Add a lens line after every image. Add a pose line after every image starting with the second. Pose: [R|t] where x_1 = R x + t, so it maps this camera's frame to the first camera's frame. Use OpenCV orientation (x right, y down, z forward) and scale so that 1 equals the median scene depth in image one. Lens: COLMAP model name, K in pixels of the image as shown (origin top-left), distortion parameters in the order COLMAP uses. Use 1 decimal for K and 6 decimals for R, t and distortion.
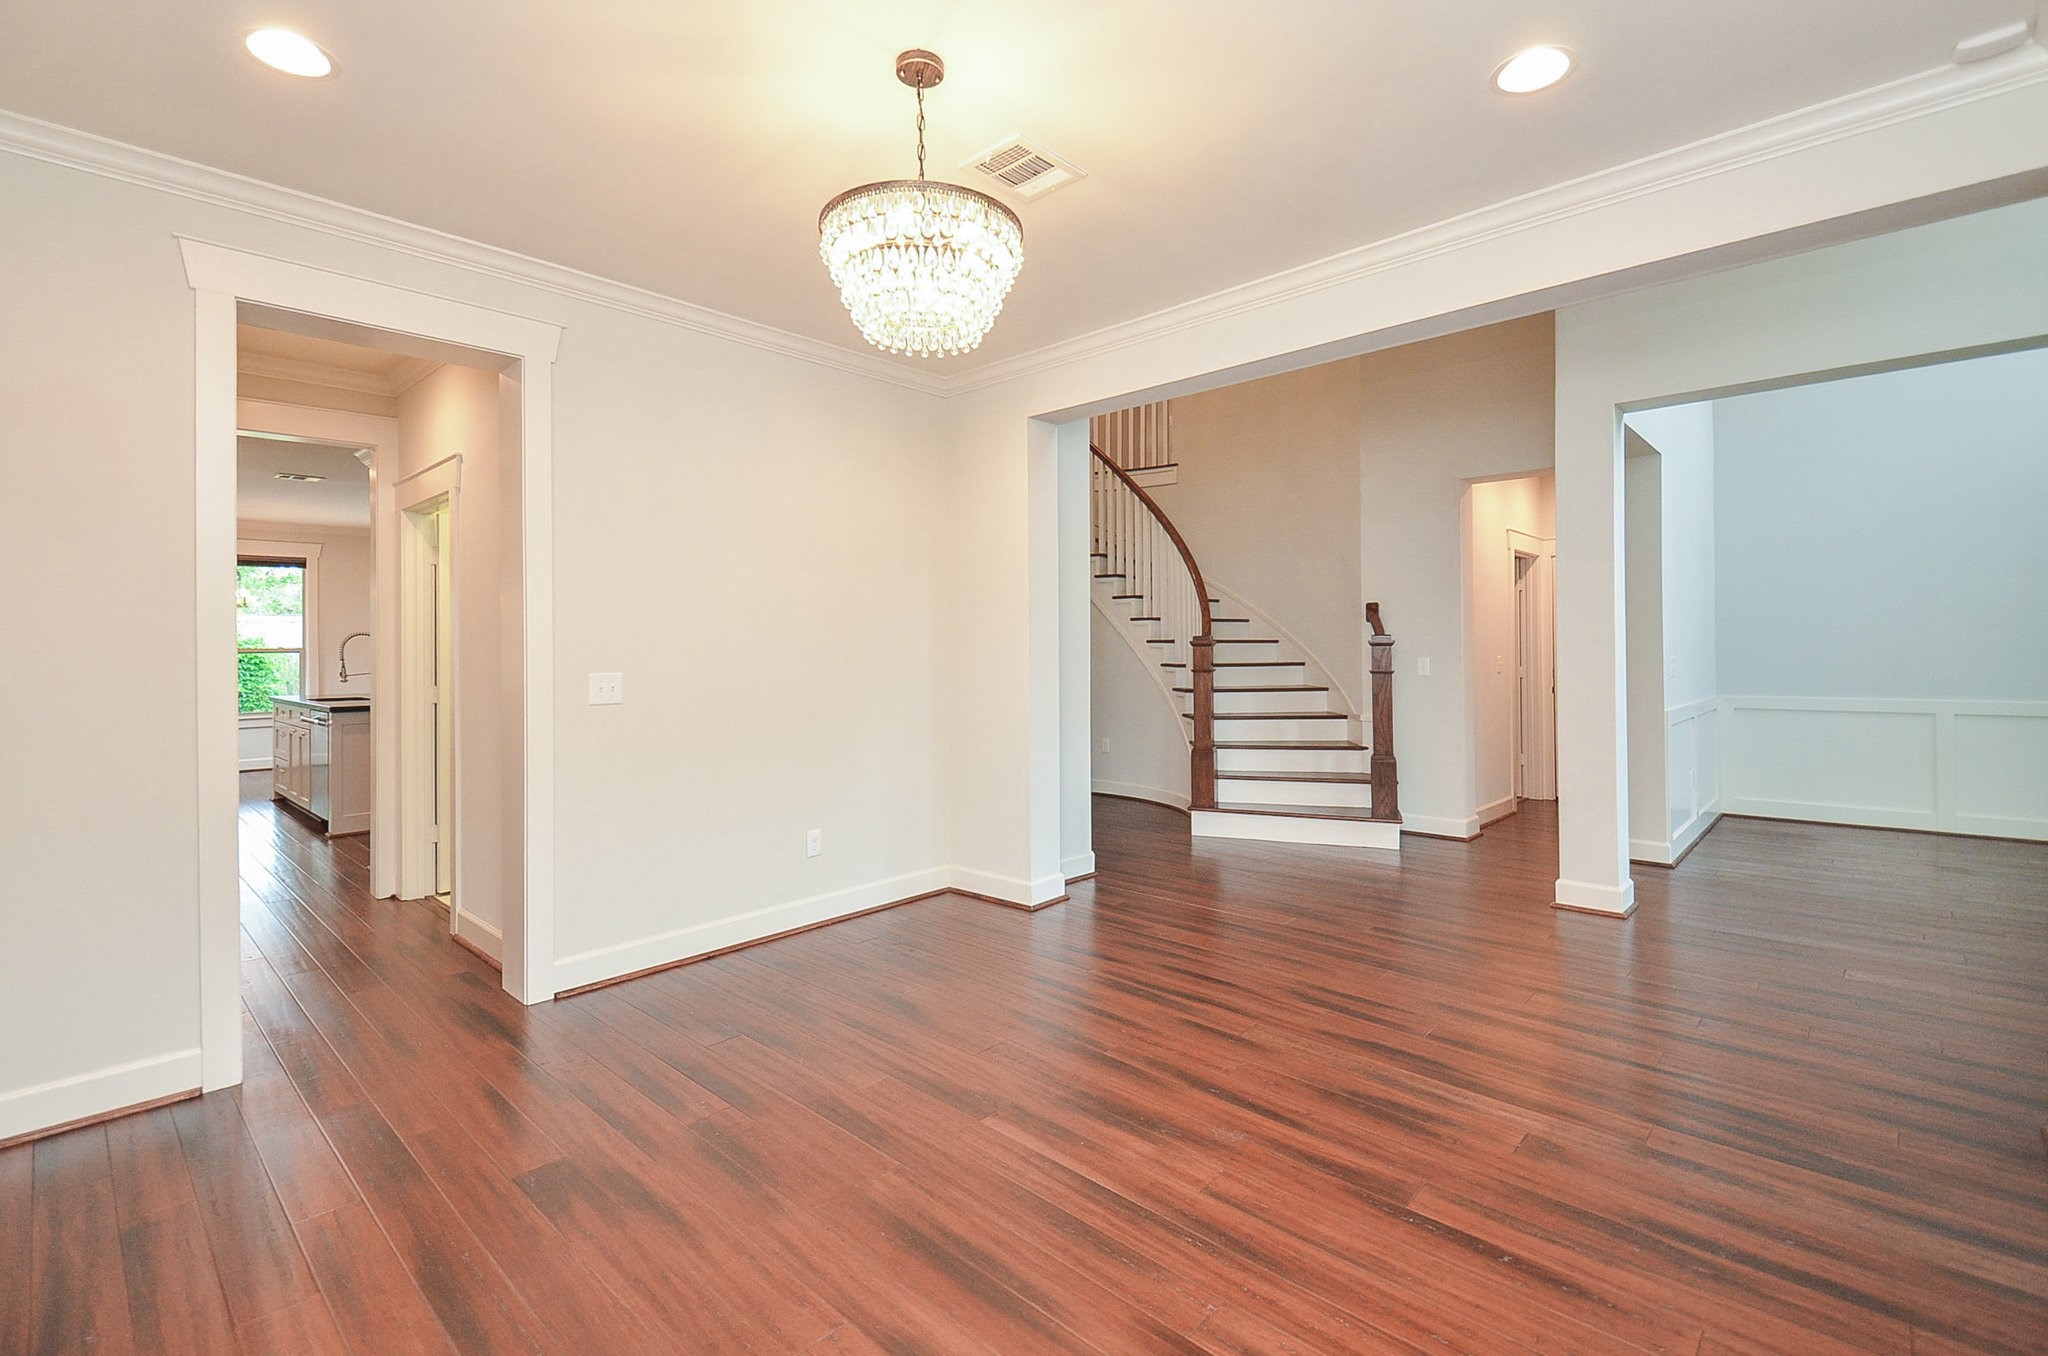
lens RADIAL K [[899.6, 0, 1027.1], [0, 899.6, 659.1], [0, 0, 1]] dist [0.011530, -0.010944]
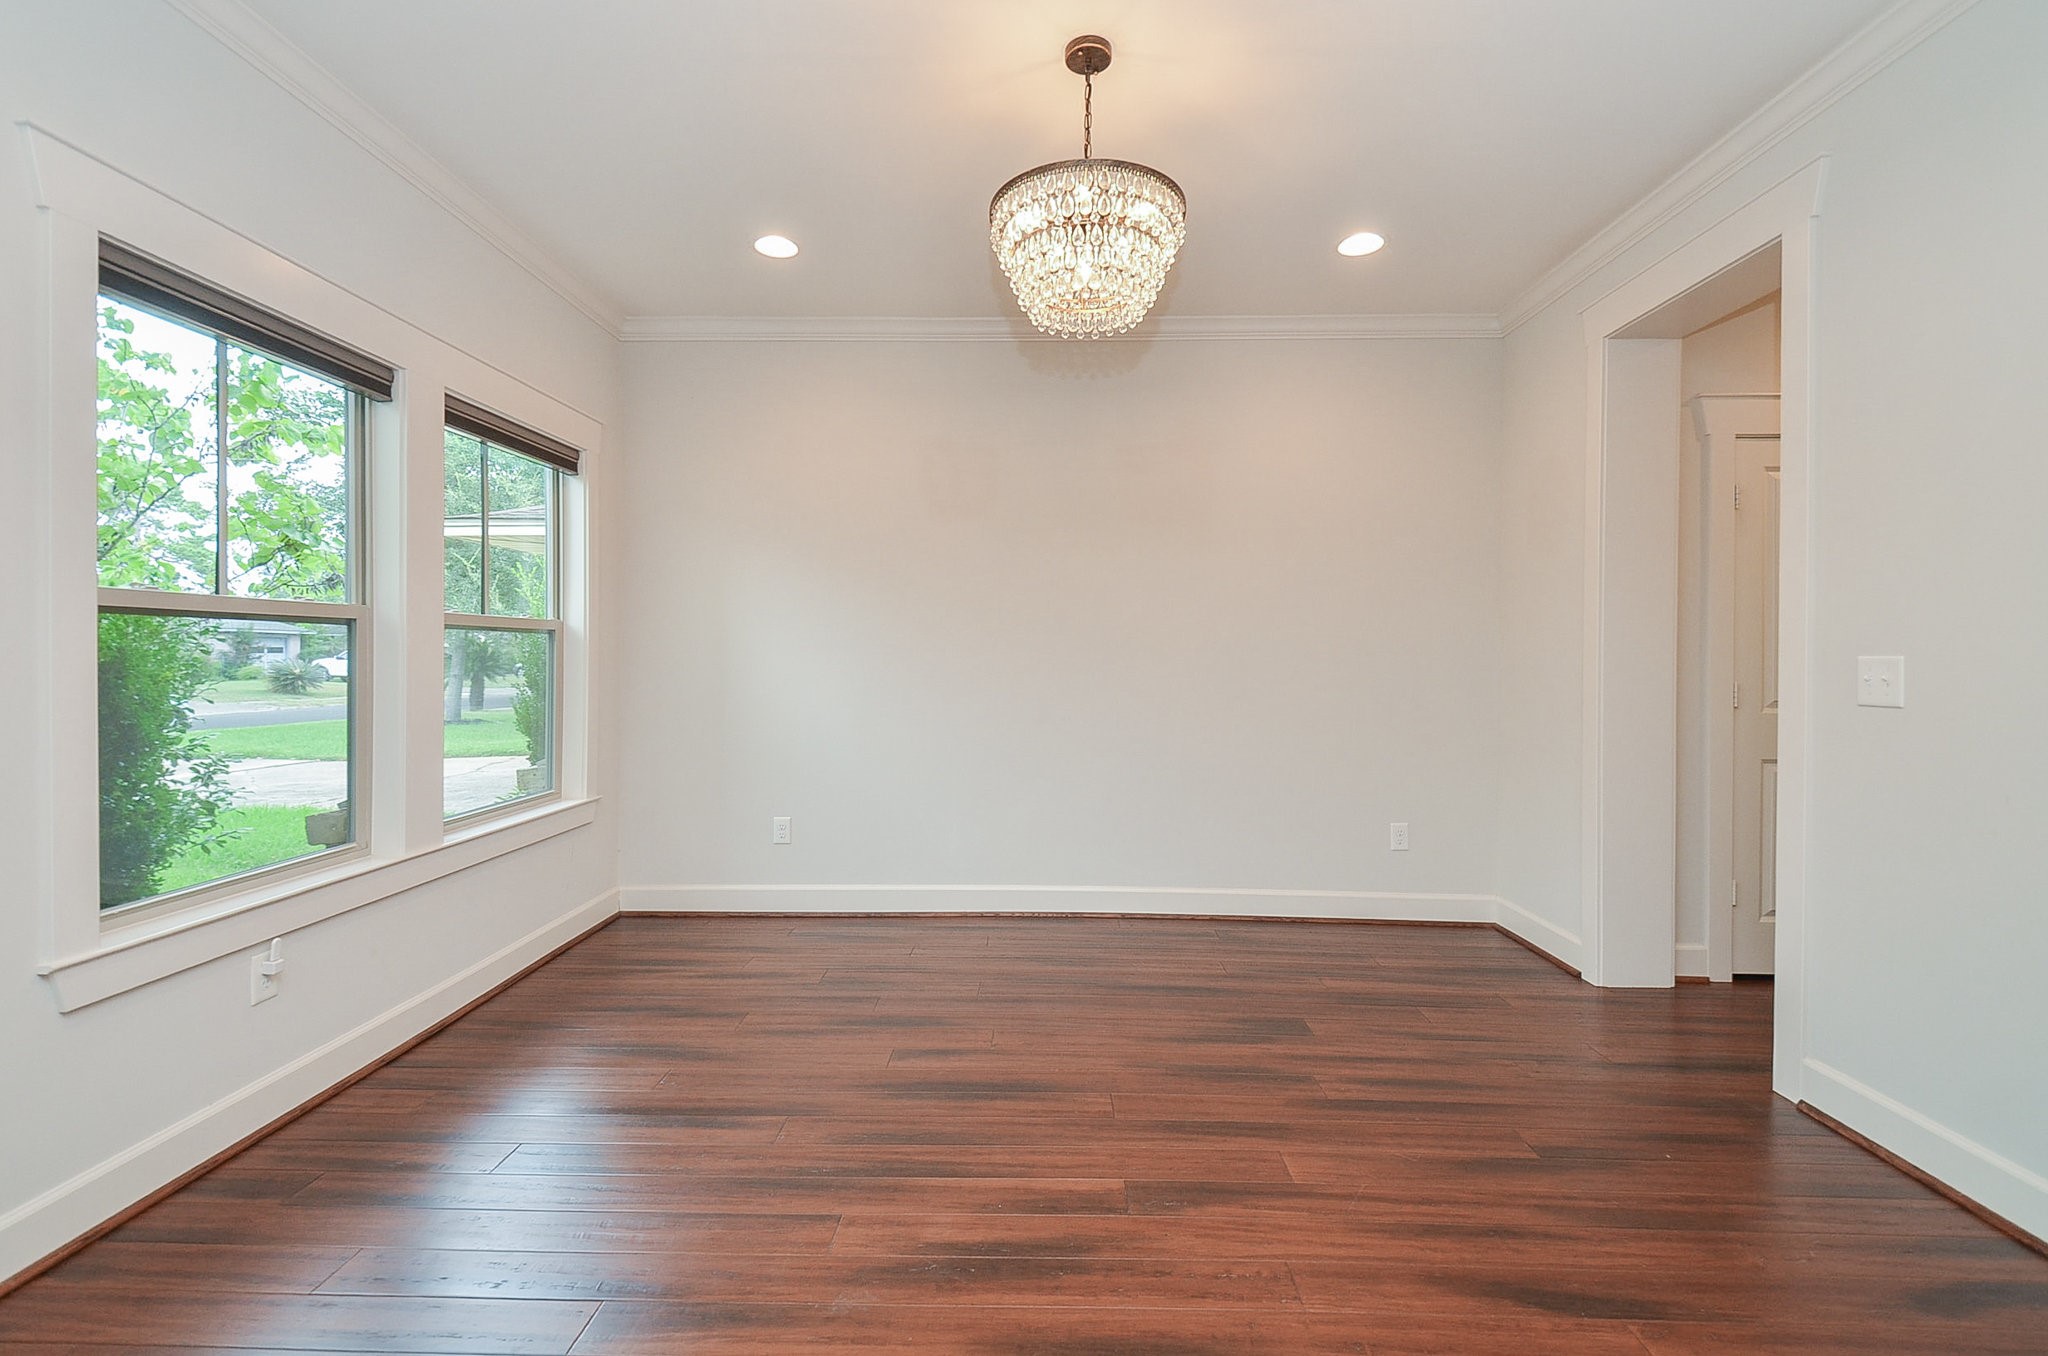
lens RADIAL K [[899.6, 0, 1033.6], [0, 899.6, 670.1], [0, 0, 1]] dist [0.011530, -0.010944]
pose [[-0.740916, 0.006677, -0.671565, 0.638333], [-0.008158, 0.999787, 0.018940, 0.029494], [0.671548, 0.019512, -0.740704, 1.750836]]
